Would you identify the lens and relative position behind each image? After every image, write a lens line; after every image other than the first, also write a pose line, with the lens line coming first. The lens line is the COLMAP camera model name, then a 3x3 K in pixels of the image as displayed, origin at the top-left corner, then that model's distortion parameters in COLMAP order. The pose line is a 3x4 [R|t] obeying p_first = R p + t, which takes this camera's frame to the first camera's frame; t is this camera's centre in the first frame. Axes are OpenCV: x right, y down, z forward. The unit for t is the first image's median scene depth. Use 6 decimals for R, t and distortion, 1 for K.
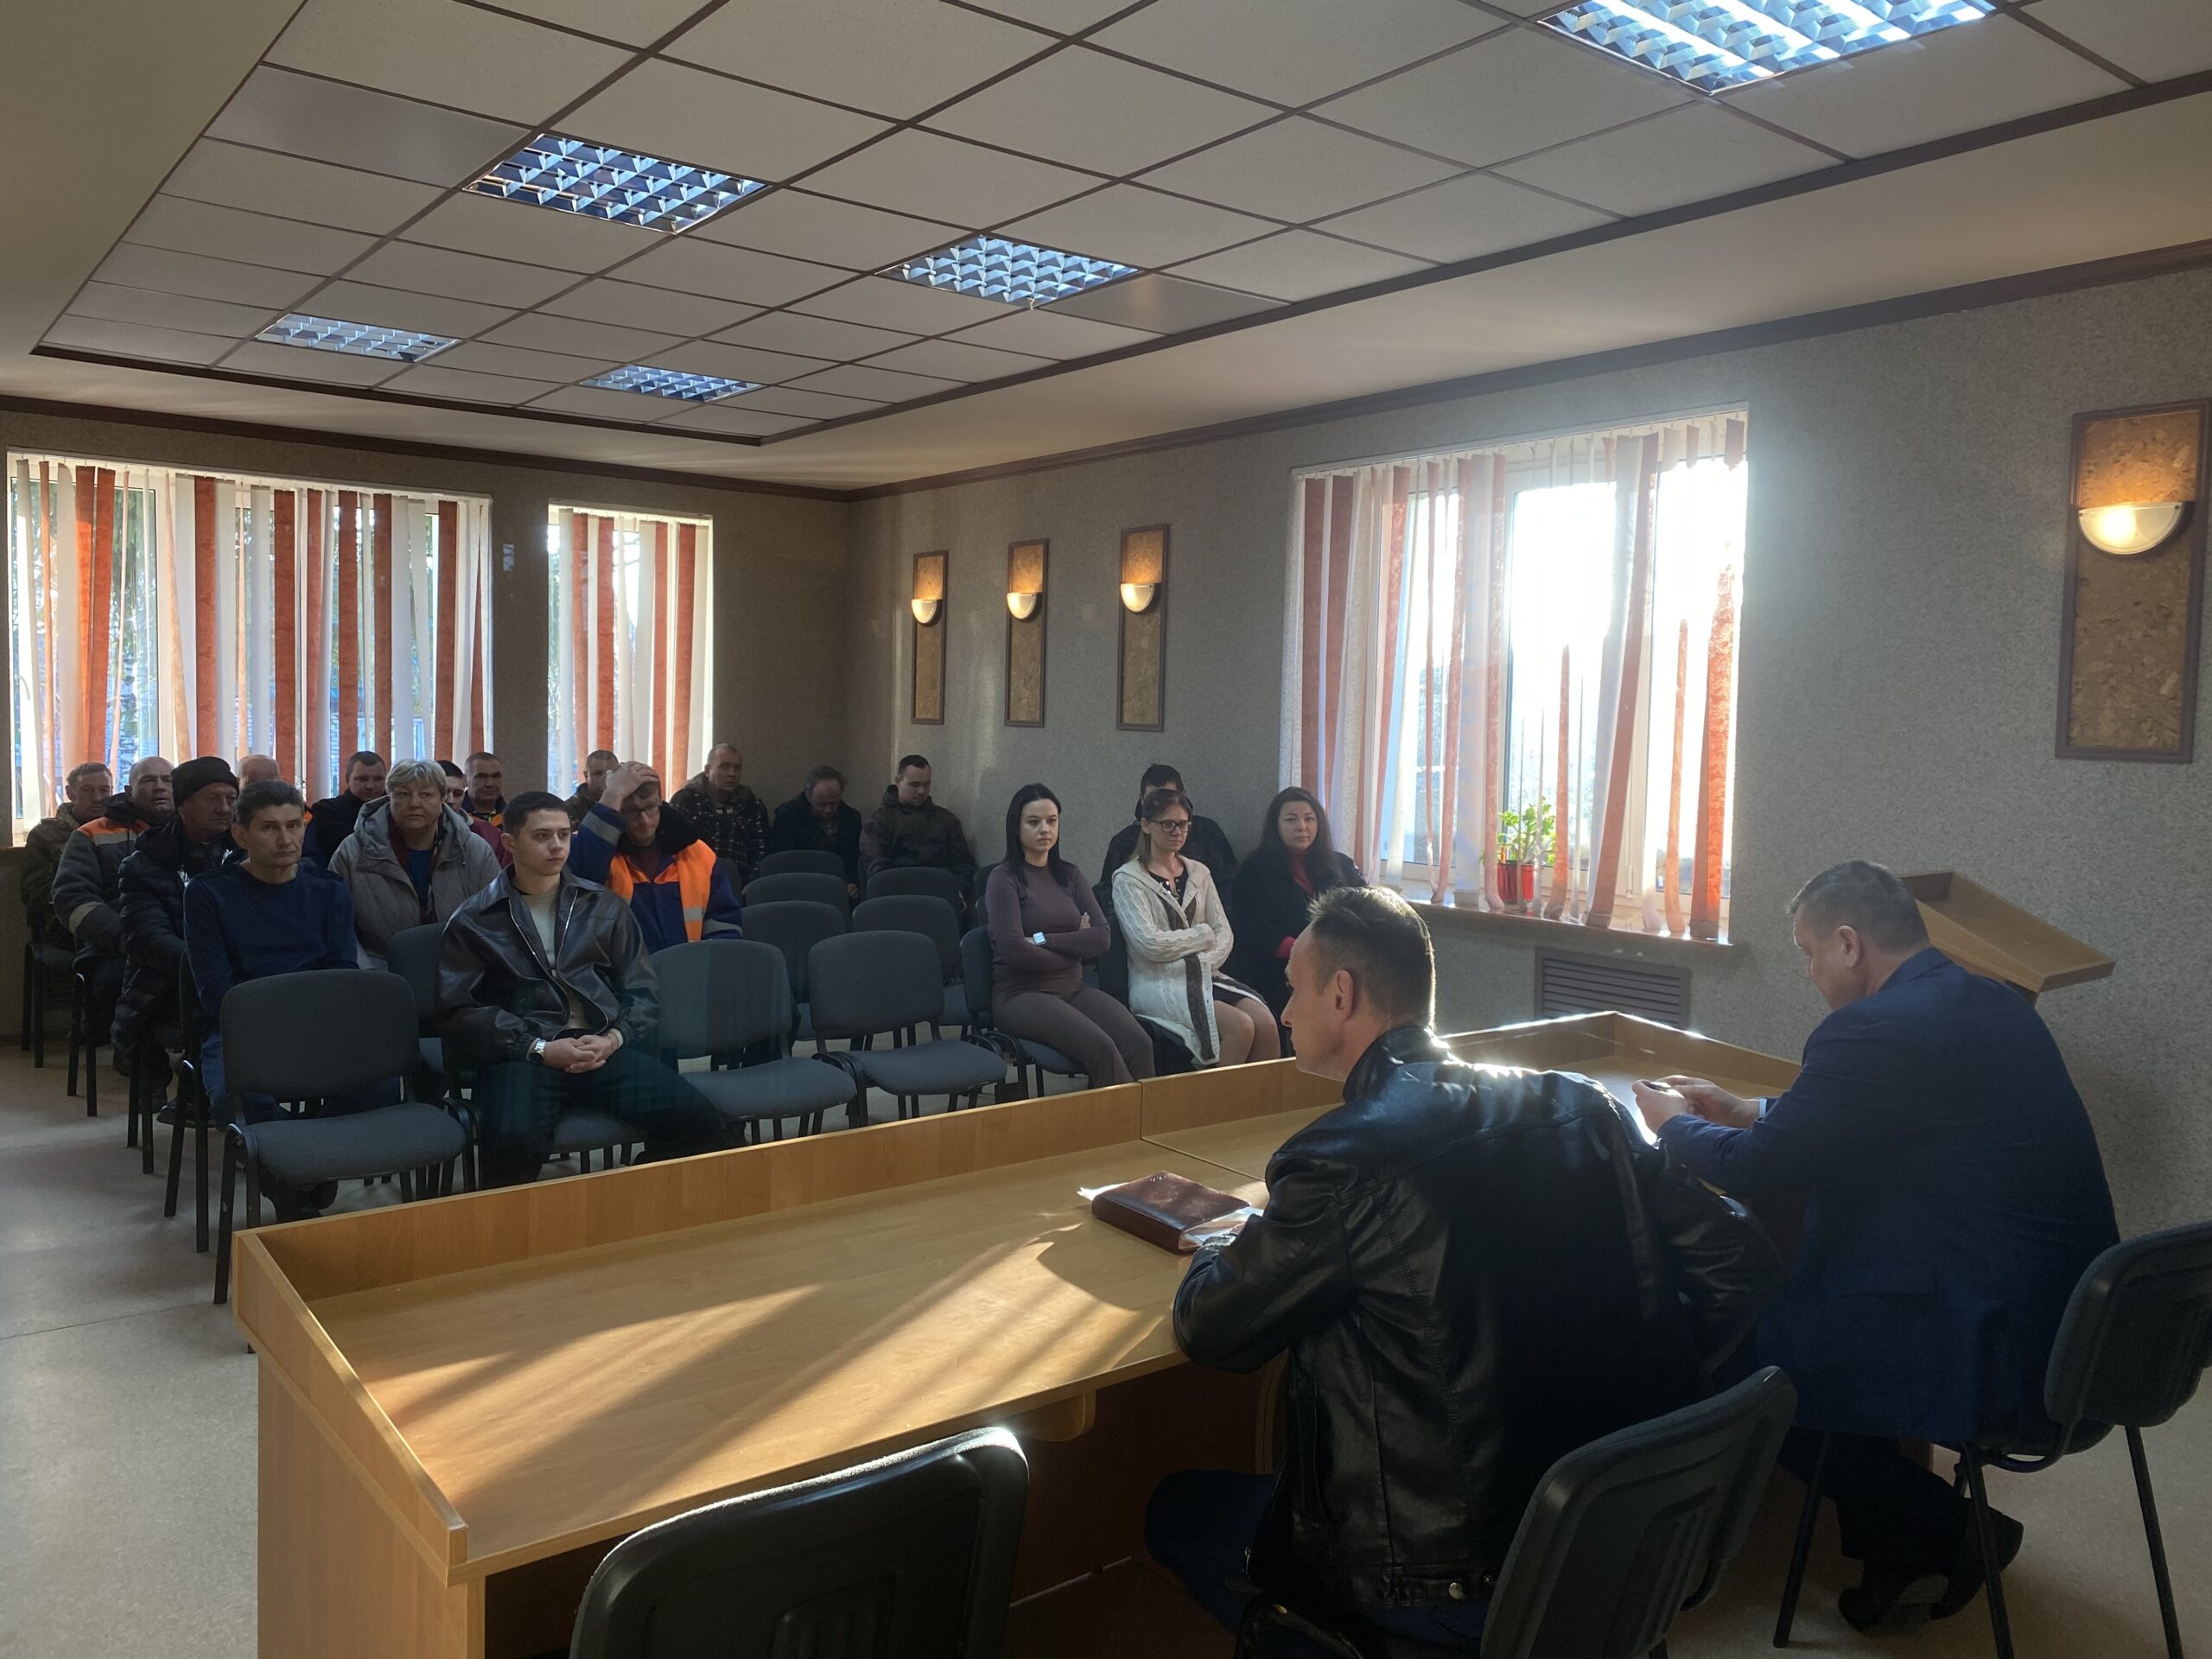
lens RADIAL K [[1674.1, 0, 1106.0], [0, 1674.1, 829.5], [0, 0, 1]] dist [0.045791, -0.004365]
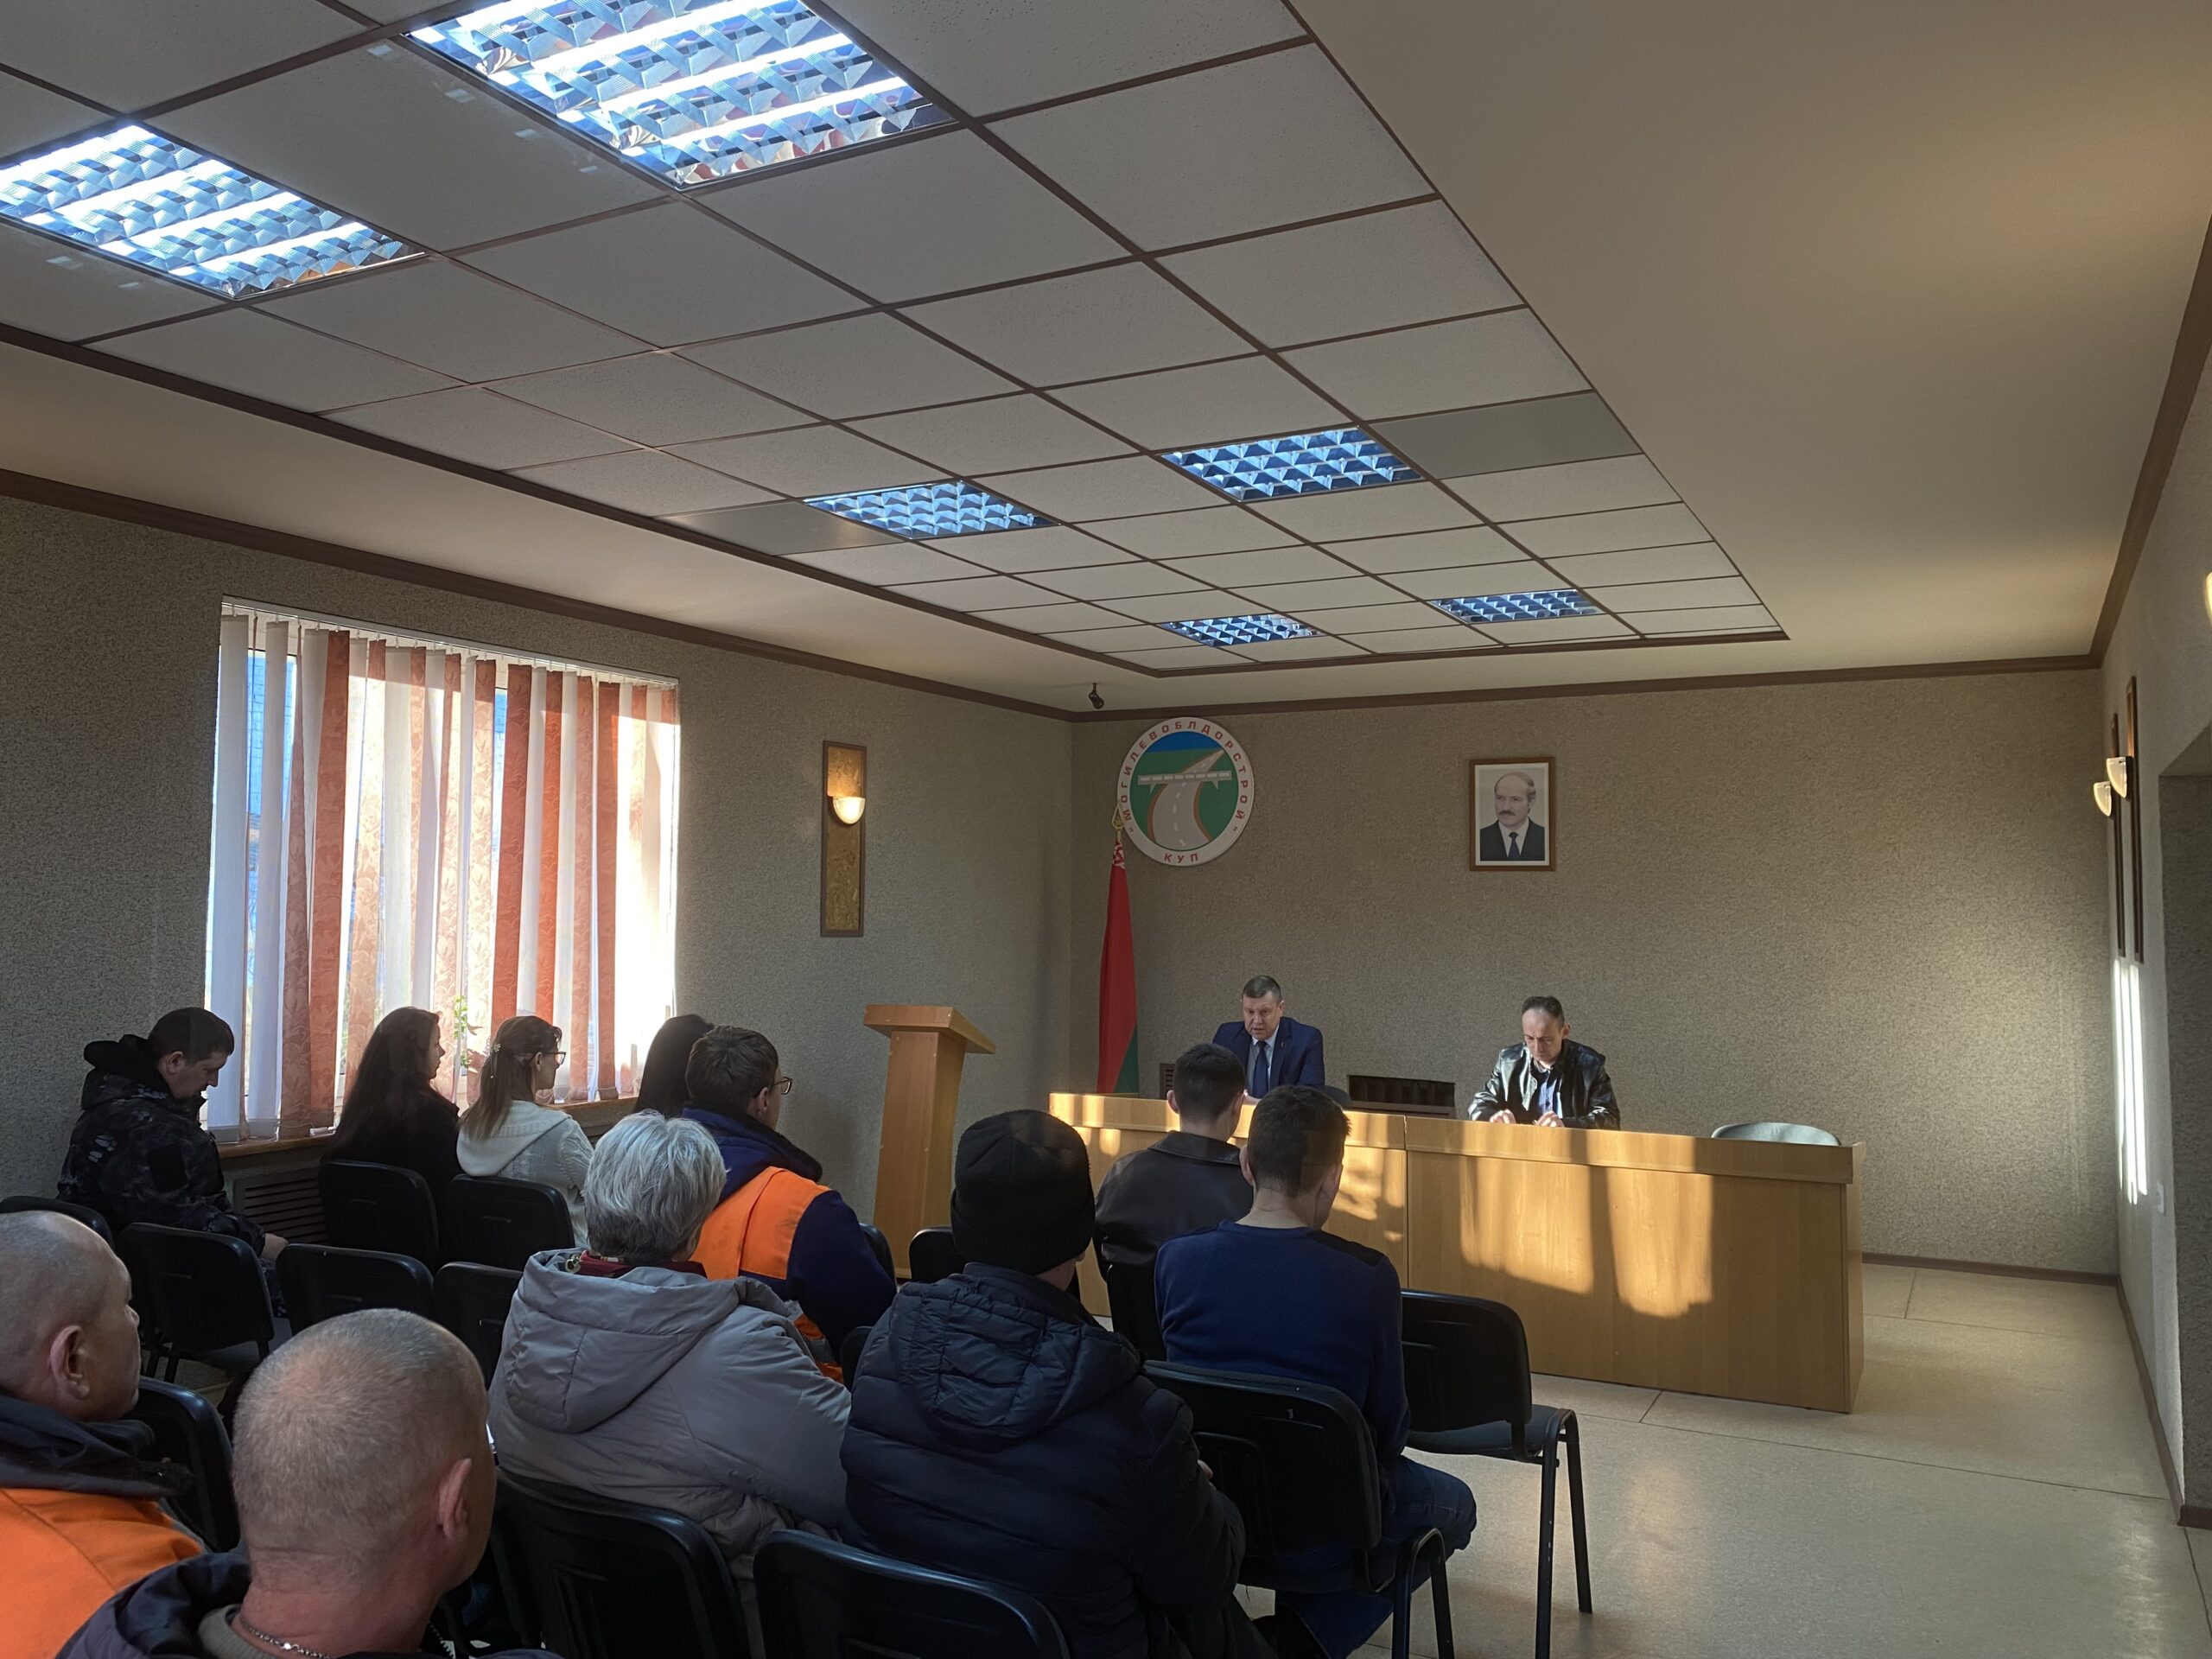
lens RADIAL K [[1822.2, 0, 900.2], [0, 1822.2, 824.8], [0, 0, 1]] dist [-0.008486, -0.012479]
pose [[-0.343488, 0.024066, 0.938849, -0.759050], [0.050254, 0.998710, -0.007214, -0.086887], [-0.937811, 0.044703, -0.344255, 0.978024]]
